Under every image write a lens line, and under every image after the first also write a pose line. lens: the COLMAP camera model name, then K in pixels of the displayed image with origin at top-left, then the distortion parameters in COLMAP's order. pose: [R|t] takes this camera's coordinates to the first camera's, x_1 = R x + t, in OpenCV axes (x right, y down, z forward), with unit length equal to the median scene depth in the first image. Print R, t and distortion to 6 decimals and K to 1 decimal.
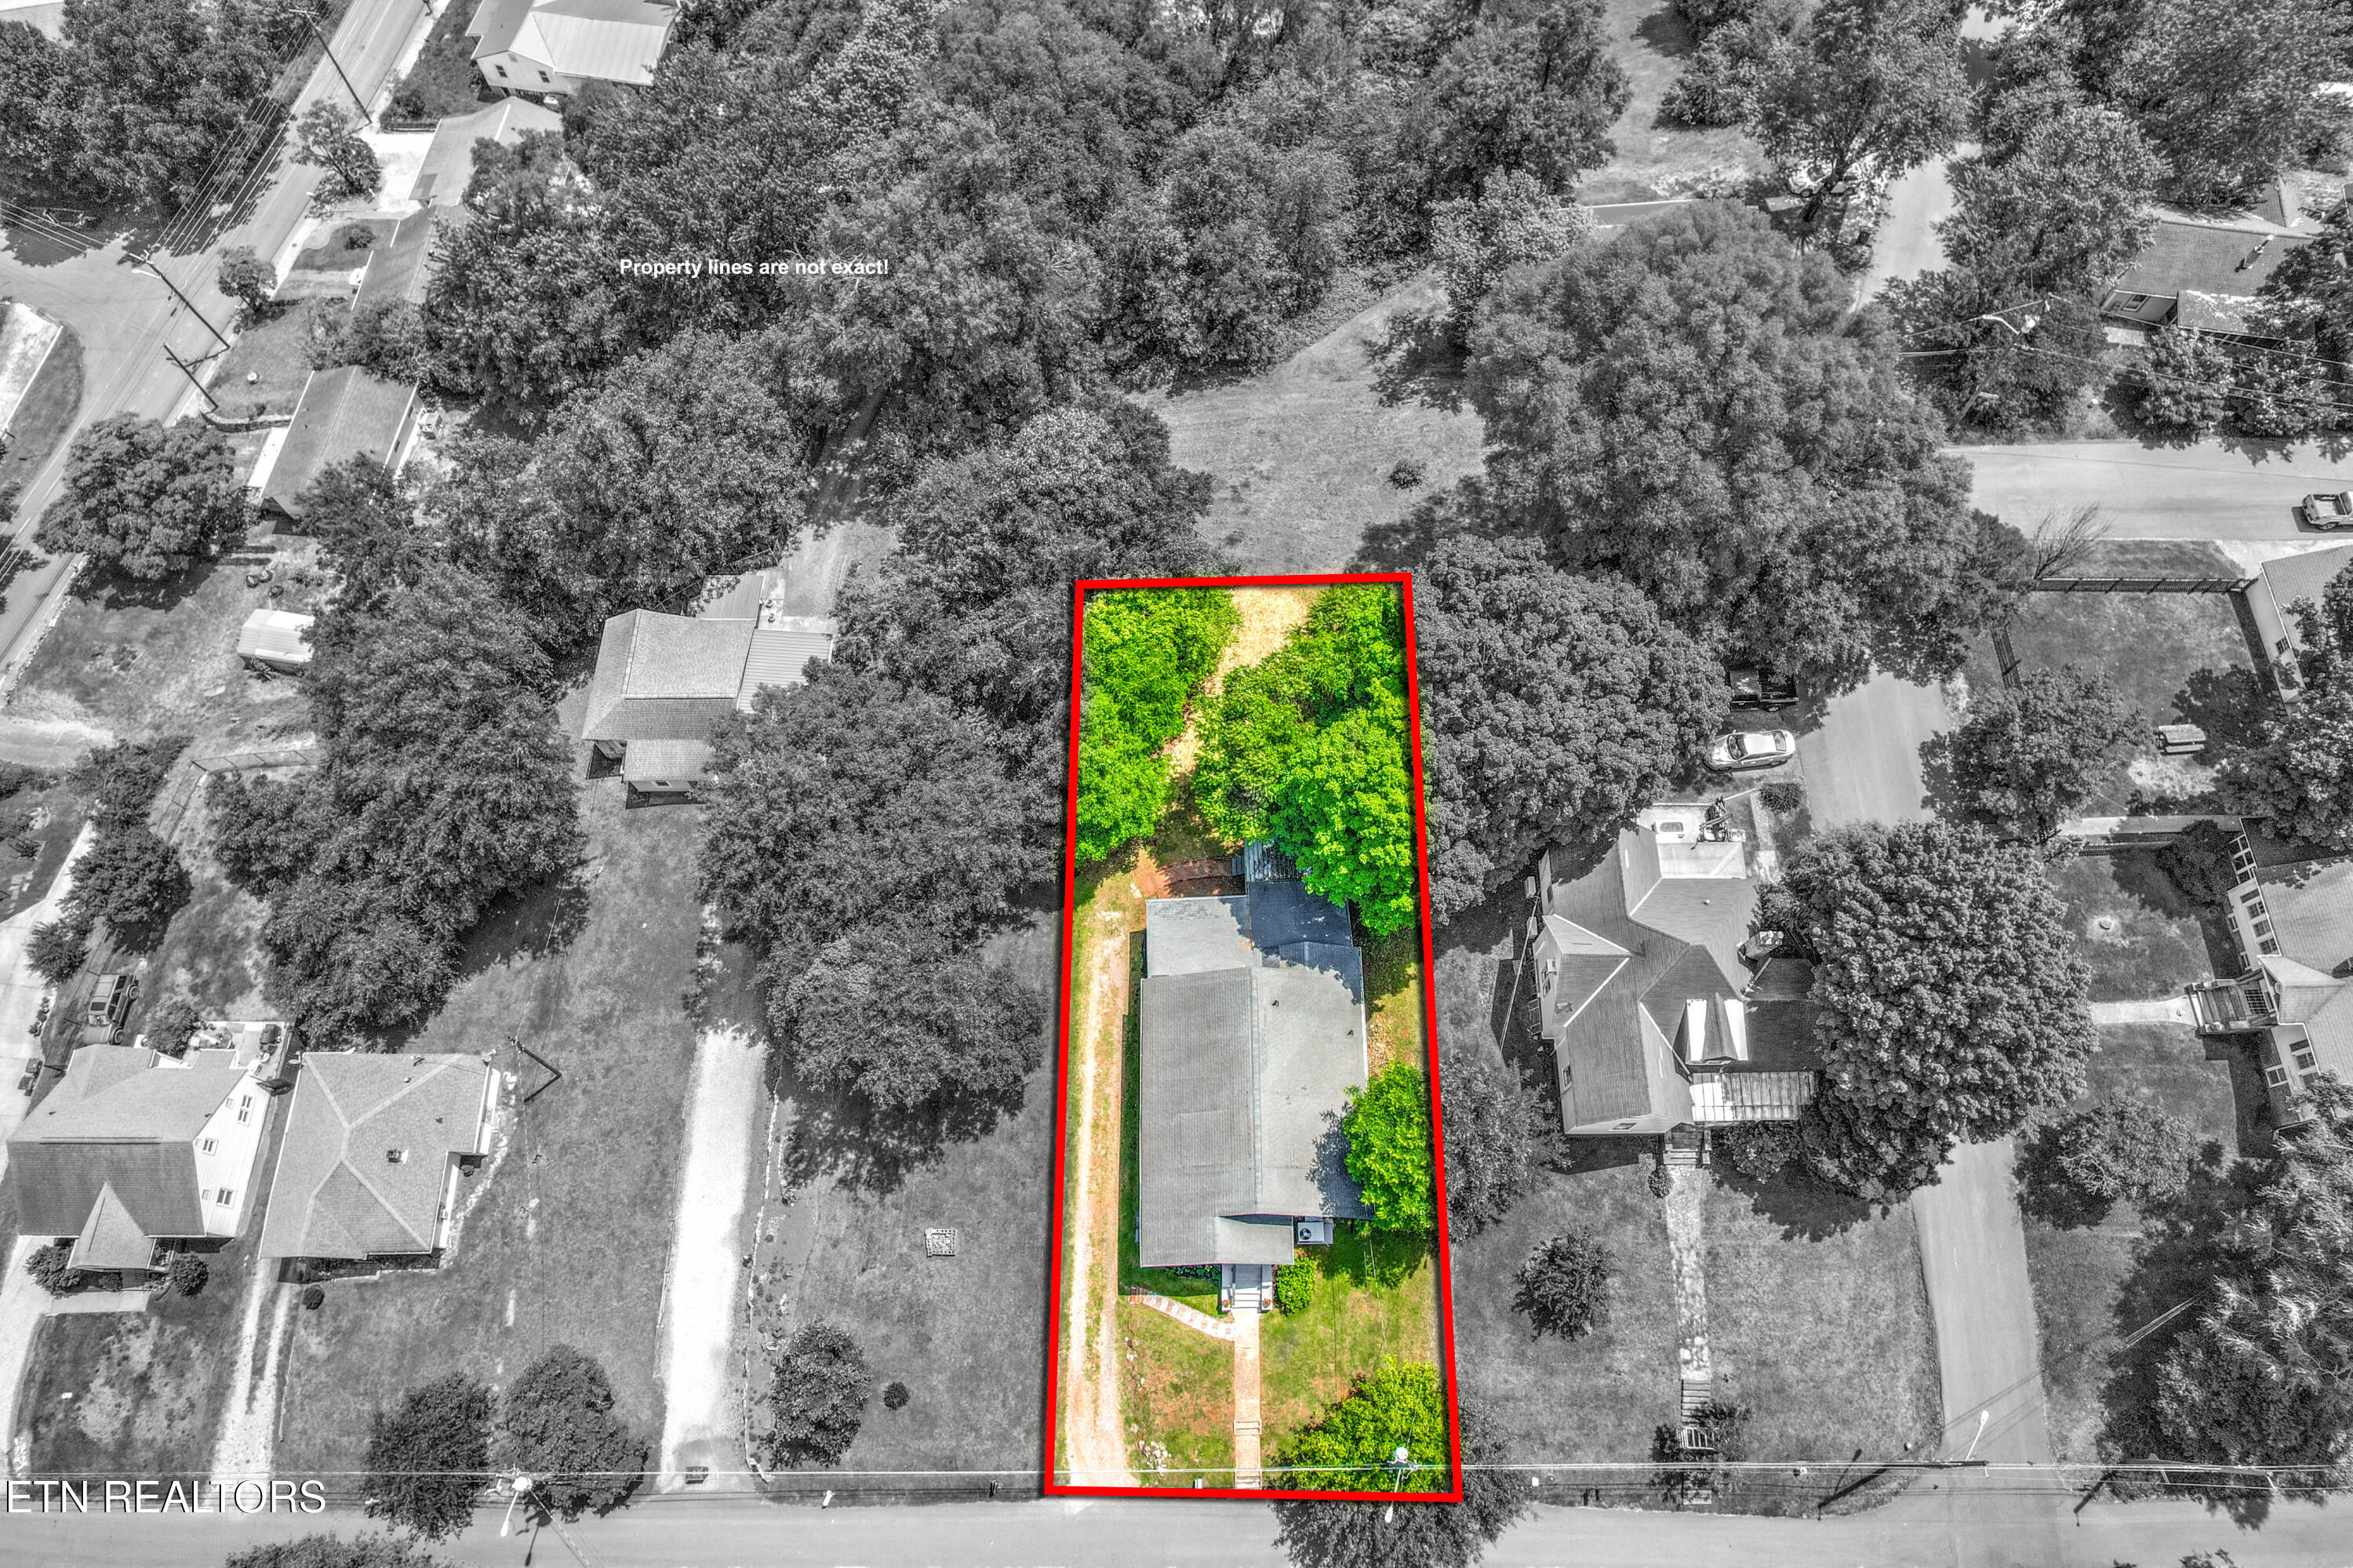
lens RADIAL K [[1495.2, 0, 1186.5], [0, 1495.2, 728.8], [0, 0, 1]] dist [-0.097275, 0.082225]
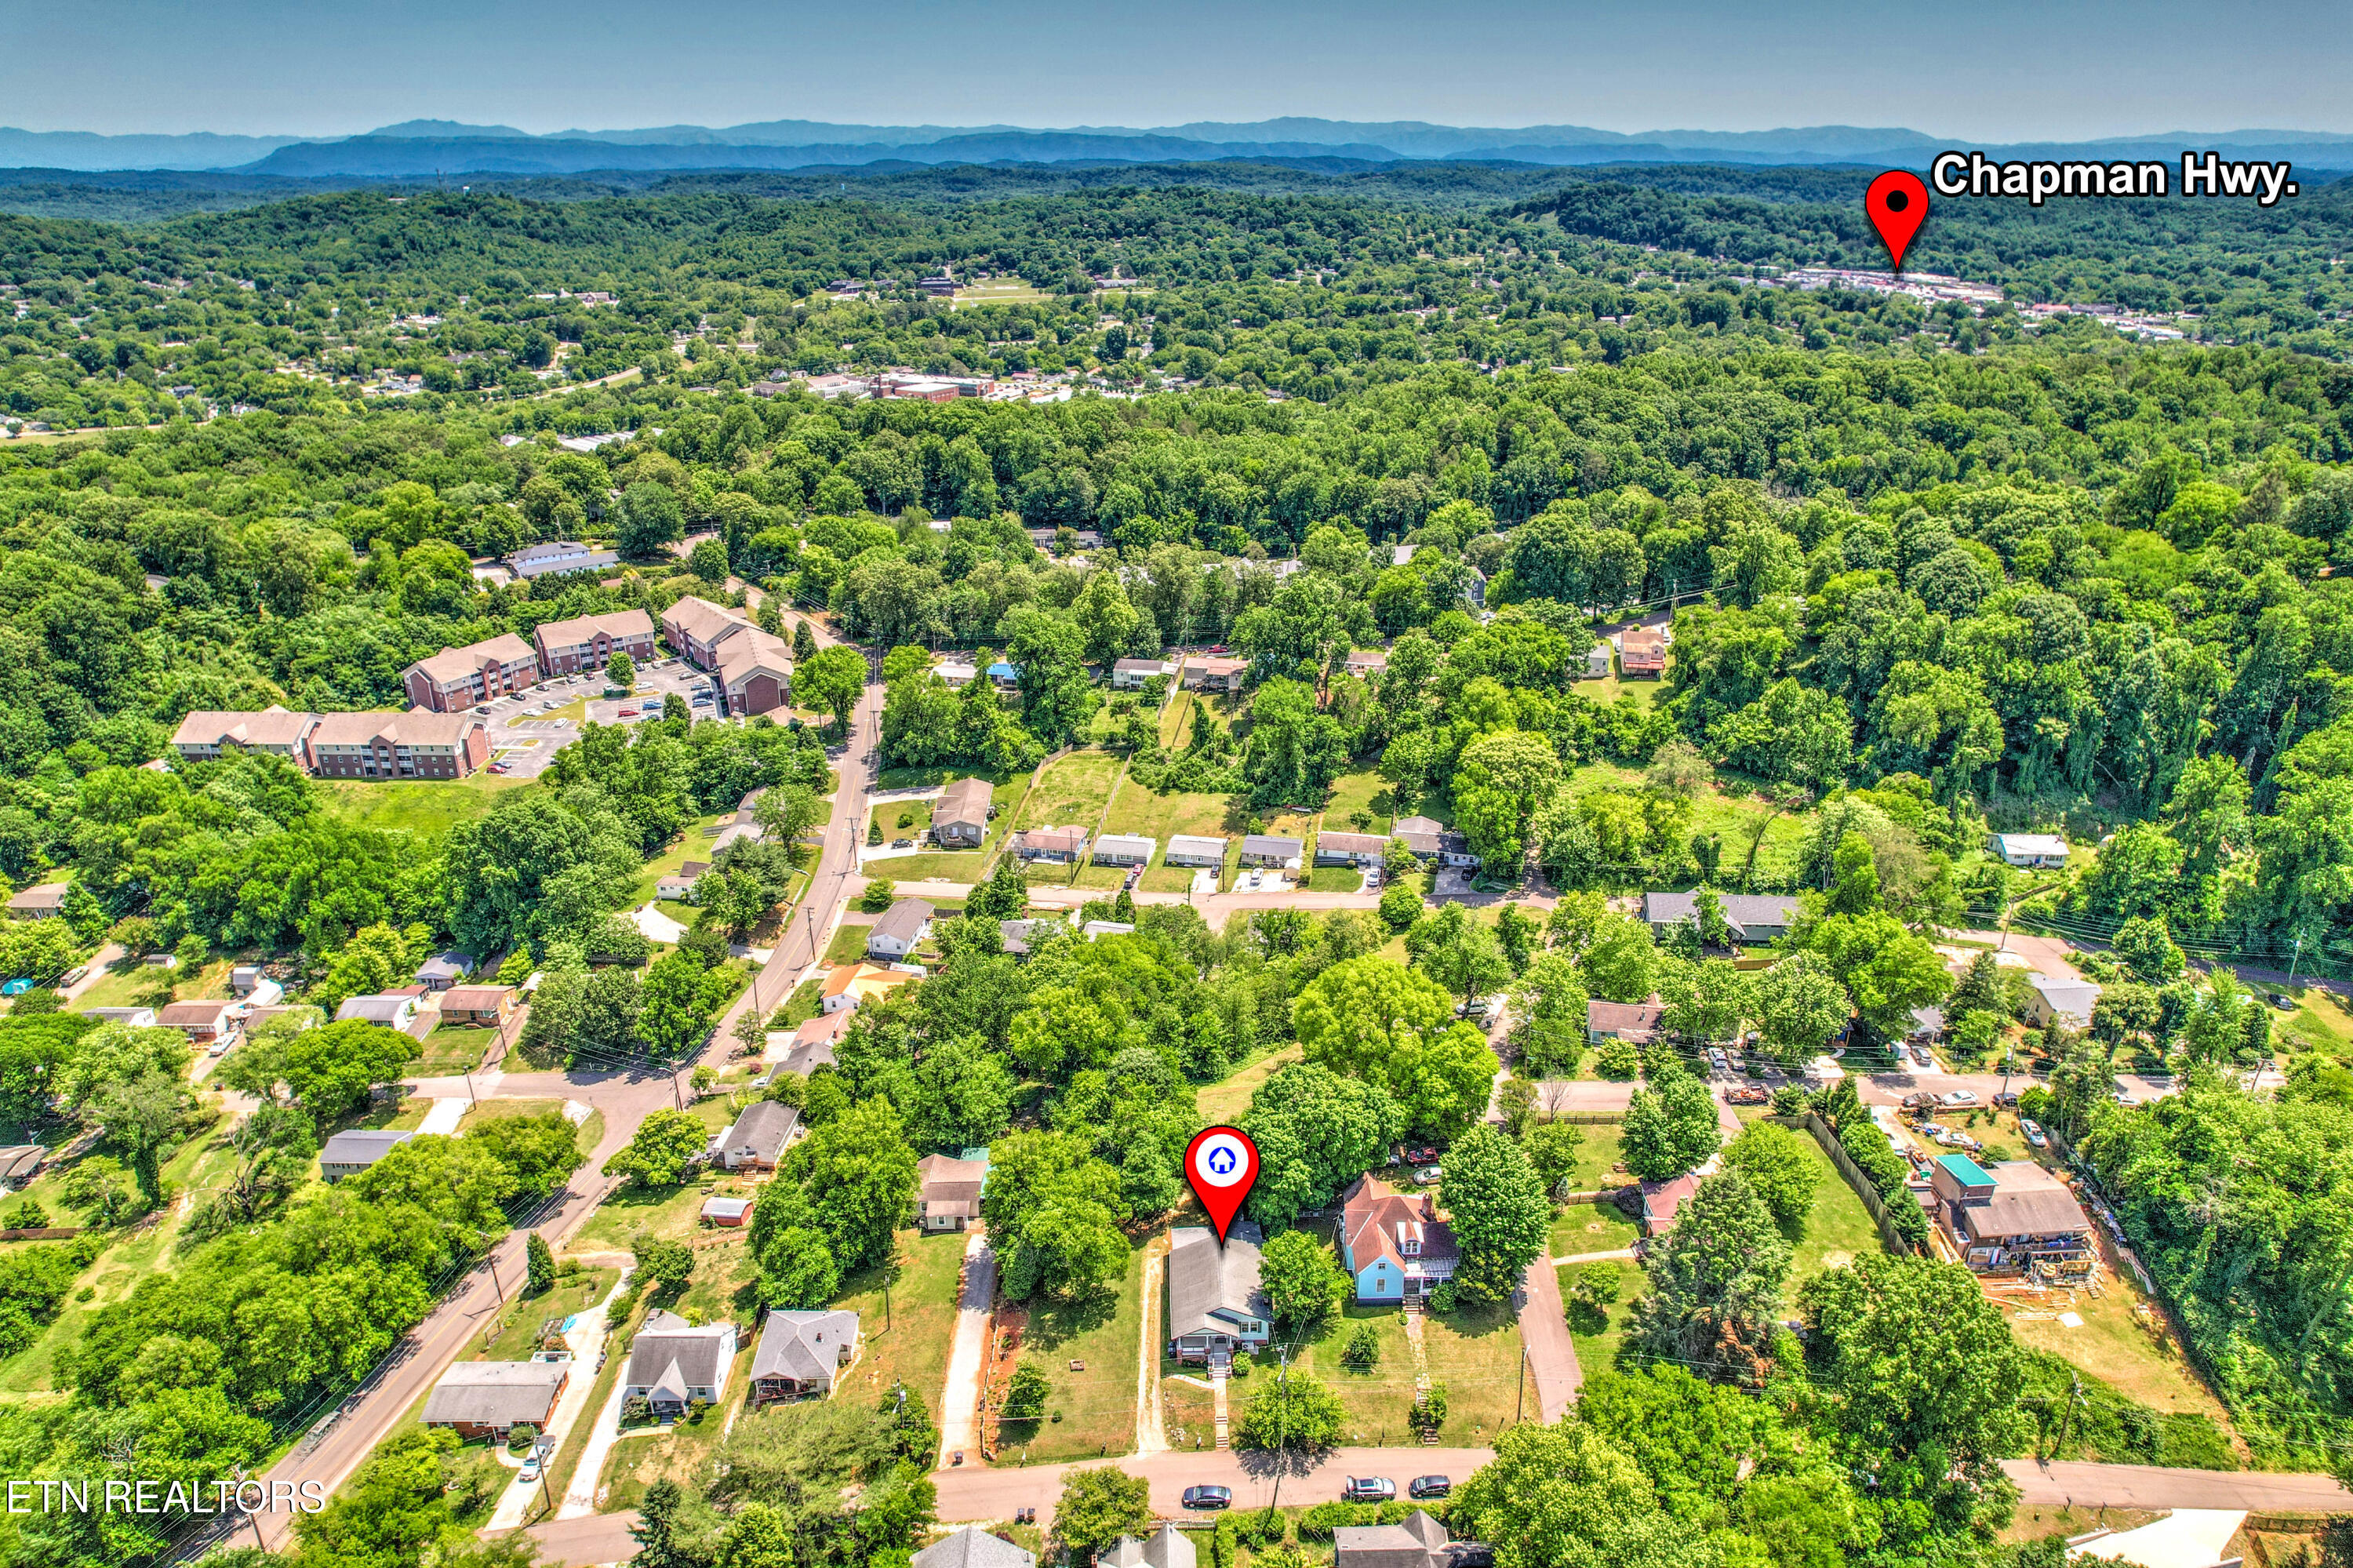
lens RADIAL K [[1495.2, 0, 1186.5], [0, 1495.2, 728.8], [0, 0, 1]] dist [-0.097275, 0.082225]
pose [[0.999872, -0.001092, 0.015974, -0.039217], [0.012097, 0.705145, -0.708960, 1.181182], [-0.010489, 0.709062, 0.705068, -1.139774]]
